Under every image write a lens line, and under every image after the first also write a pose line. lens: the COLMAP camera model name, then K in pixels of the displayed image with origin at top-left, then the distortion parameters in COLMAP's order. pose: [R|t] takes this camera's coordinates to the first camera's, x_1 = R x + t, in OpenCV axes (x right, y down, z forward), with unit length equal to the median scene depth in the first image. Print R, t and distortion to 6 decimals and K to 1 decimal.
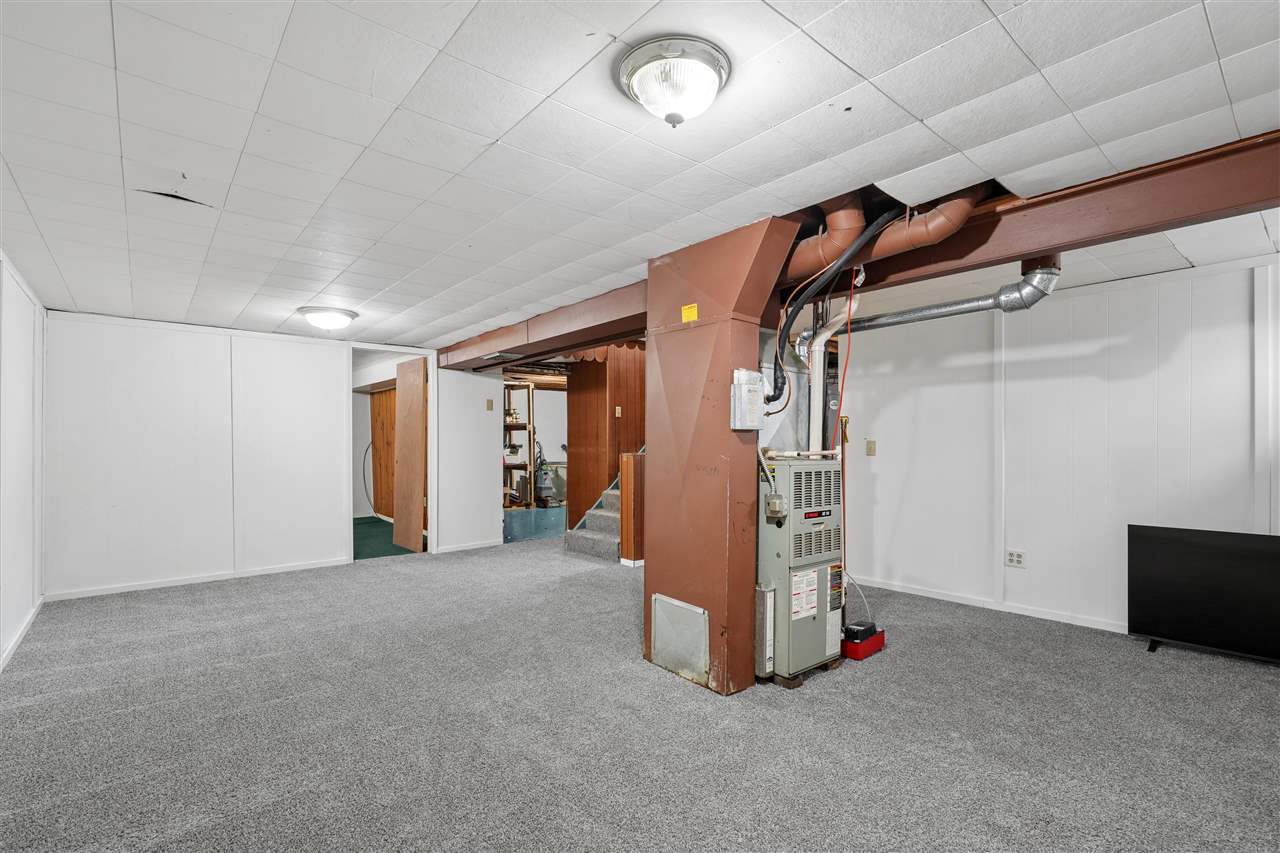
lens RADIAL K [[587.8, 0, 627.5], [0, 587.8, 427.1], [0, 0, 1]] dist [-0.003426, 0.000019]
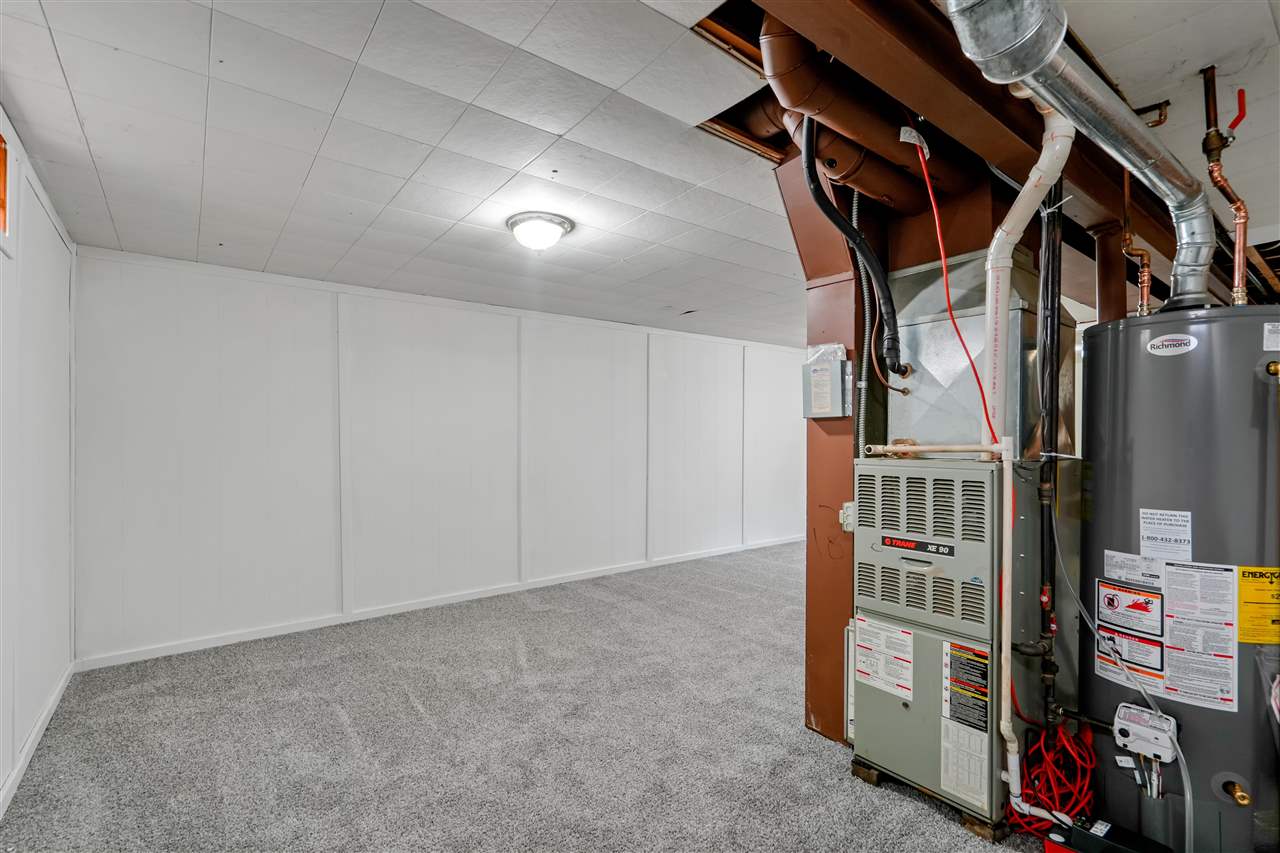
lens RADIAL K [[587.8, 0, 627.5], [0, 587.8, 427.1], [0, 0, 1]] dist [-0.003426, 0.000019]
pose [[-0.056448, -0.033577, -0.997841, 0.978781], [0.009464, 0.999371, -0.034164, 0.039823], [0.998361, -0.011372, -0.056095, 0.729176]]
